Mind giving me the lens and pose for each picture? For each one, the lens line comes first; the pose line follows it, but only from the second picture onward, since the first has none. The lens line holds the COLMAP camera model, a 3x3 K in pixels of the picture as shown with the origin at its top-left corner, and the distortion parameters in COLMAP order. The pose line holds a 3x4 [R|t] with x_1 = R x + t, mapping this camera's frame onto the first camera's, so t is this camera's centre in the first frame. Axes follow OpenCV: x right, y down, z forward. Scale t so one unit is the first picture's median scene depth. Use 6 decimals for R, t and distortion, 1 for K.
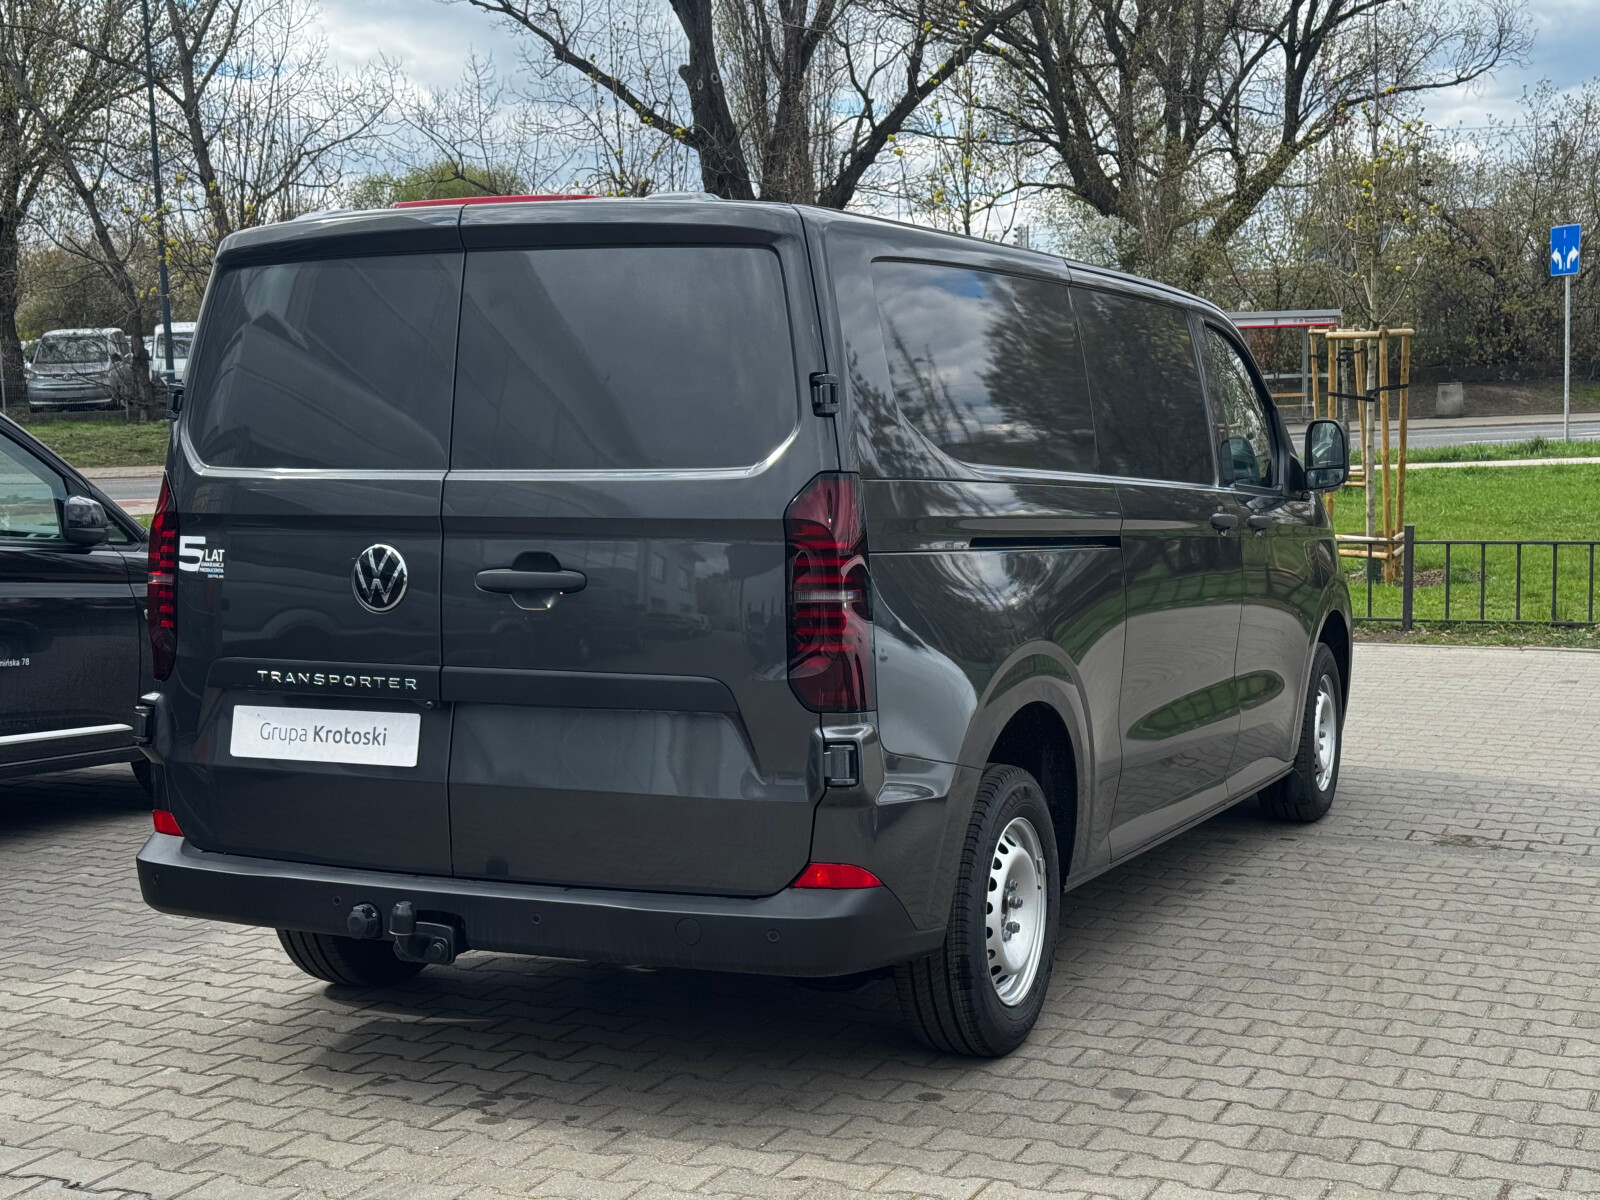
lens RADIAL K [[2204.3, 0, 796.6], [0, 2204.3, 619.4], [0, 0, 1]] dist [0.232672, -0.550780]
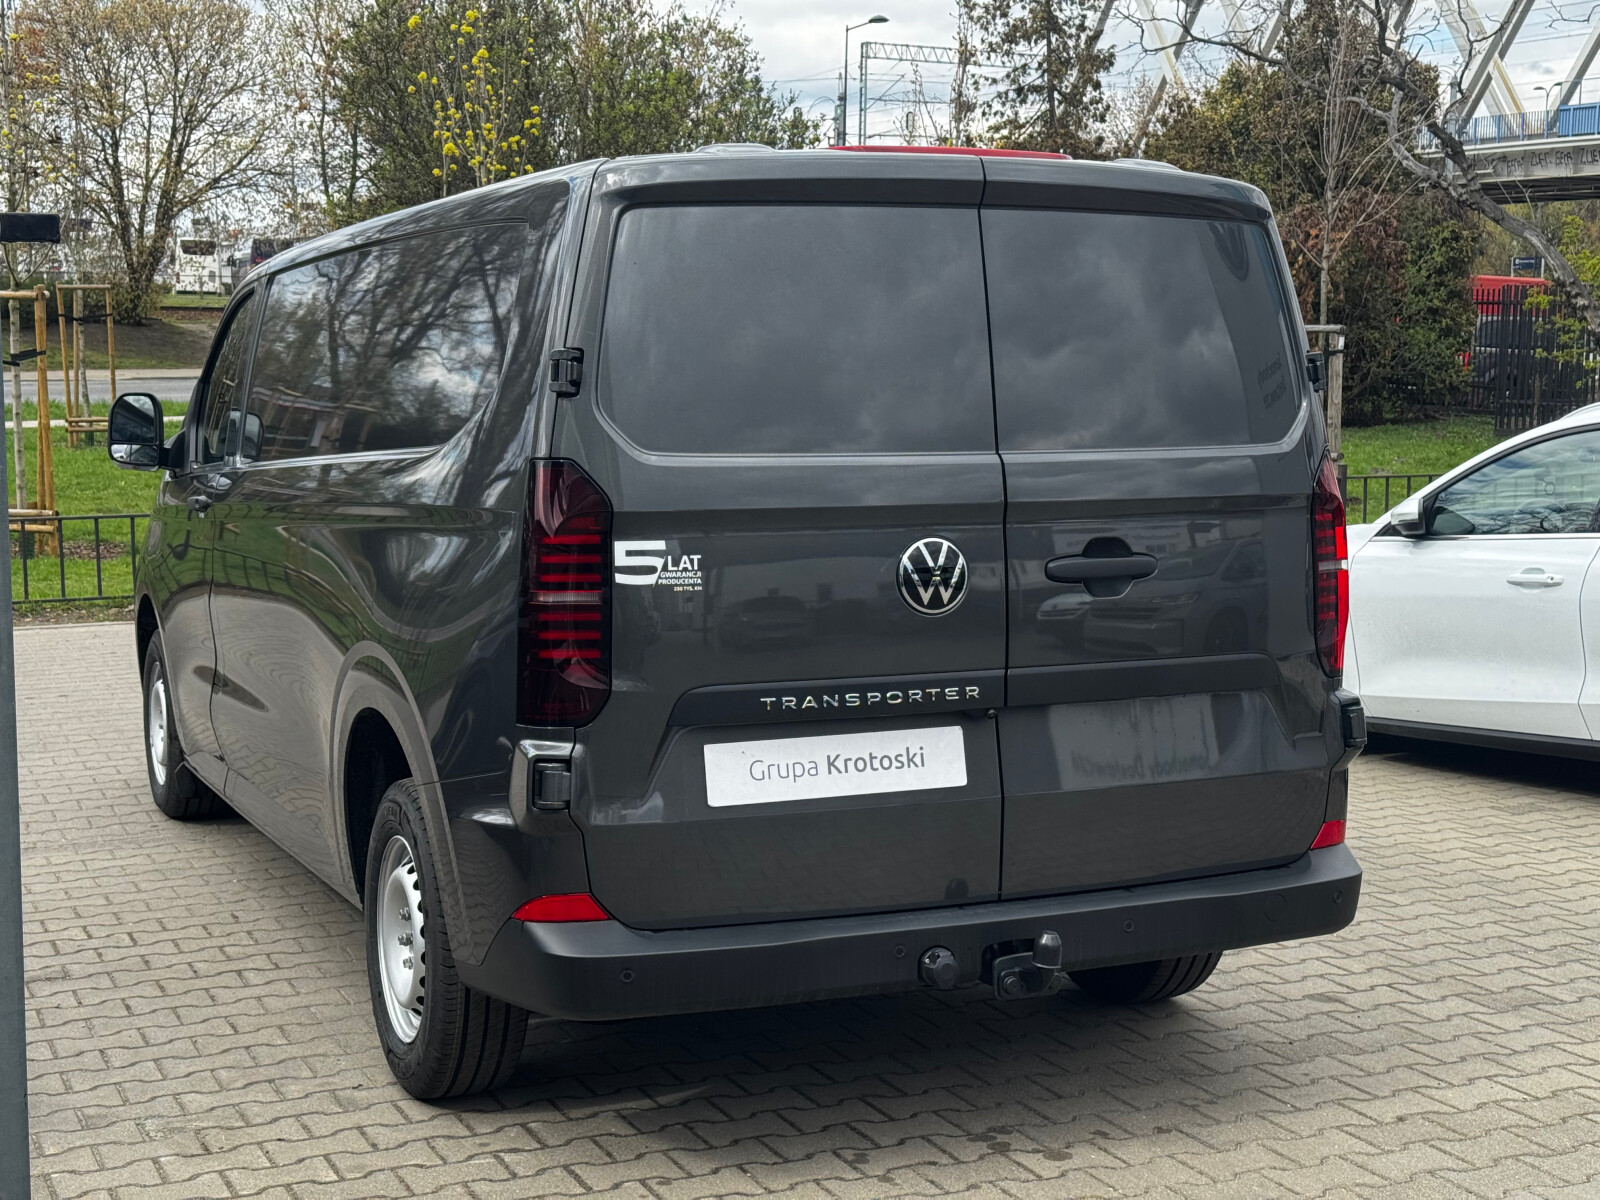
lens RADIAL K [[2208.2, 0, 800.0], [0, 2208.2, 600.0], [0, 0, 1]] dist [0.187653, -0.350942]
pose [[0.660152, -0.065158, 0.748301, -0.832906], [0.059667, 0.997631, 0.034230, -0.040197], [-0.748759, 0.022052, 0.662476, 0.437310]]
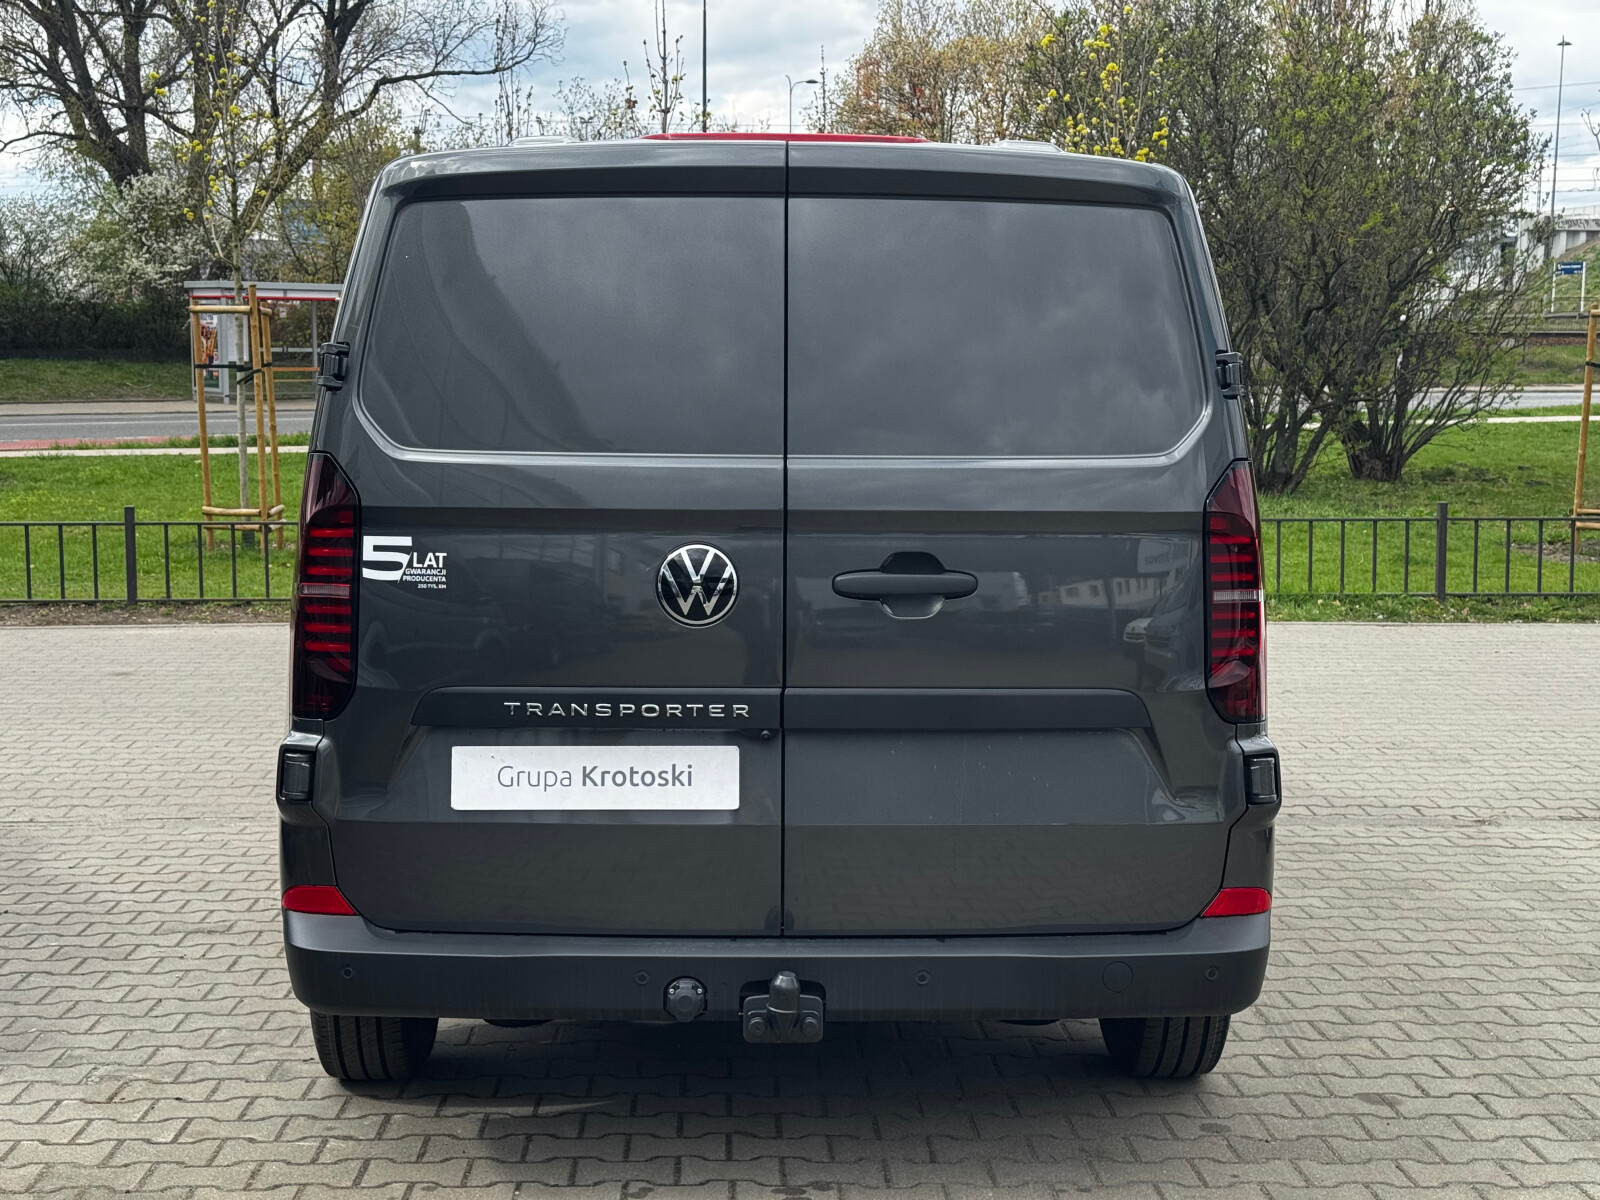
lens RADIAL K [[2208.2, 0, 800.0], [0, 2208.2, 600.0], [0, 0, 1]] dist [0.187653, -0.350942]
pose [[0.894214, -0.023436, 0.447027, -0.496498], [0.021911, 0.999723, 0.008582, -0.018345], [-0.447104, 0.002120, 0.894479, 0.231030]]
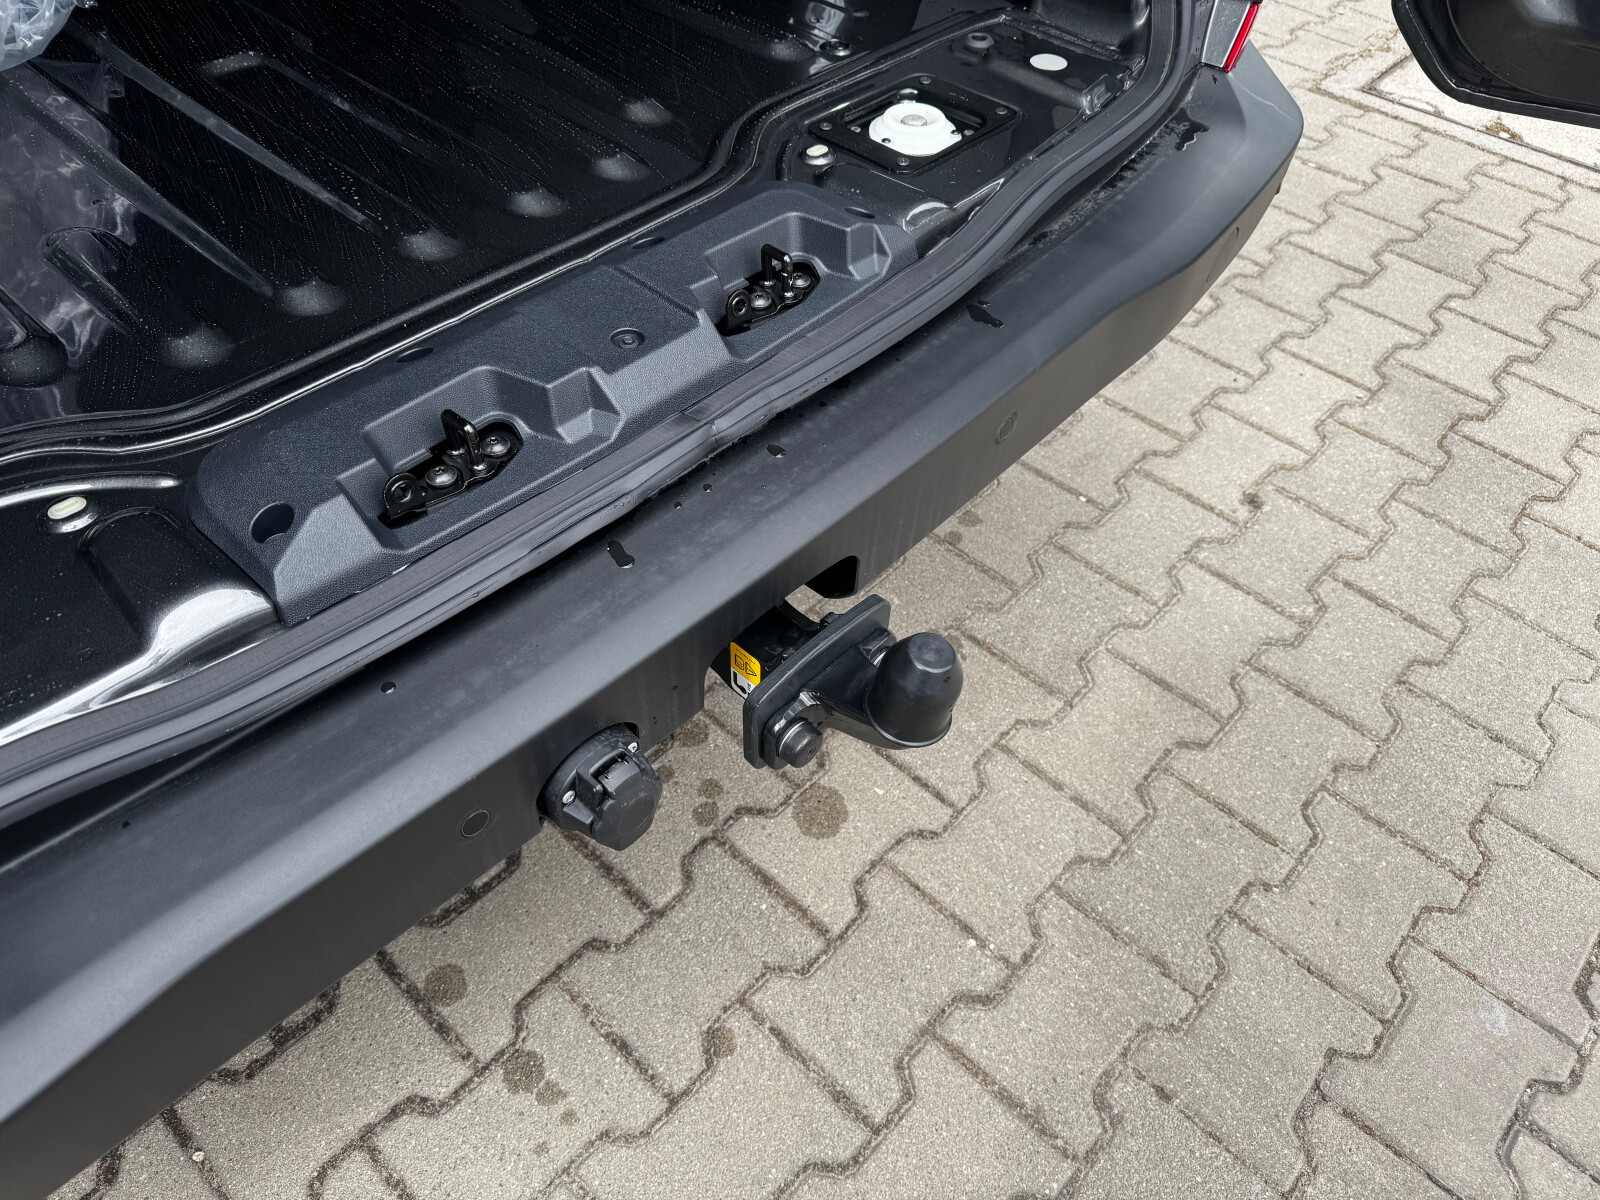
lens RADIAL K [[1142.1, 0, 800.0], [0, 1142.1, 600.0], [0, 0, 1]] dist [0.000374, -0.000995]
pose [[0.321296, -0.690165, 0.648414, -0.251668], [0.037892, 0.693540, 0.719421, 0.012738], [-0.946220, -0.206578, 0.248983, 0.898588]]
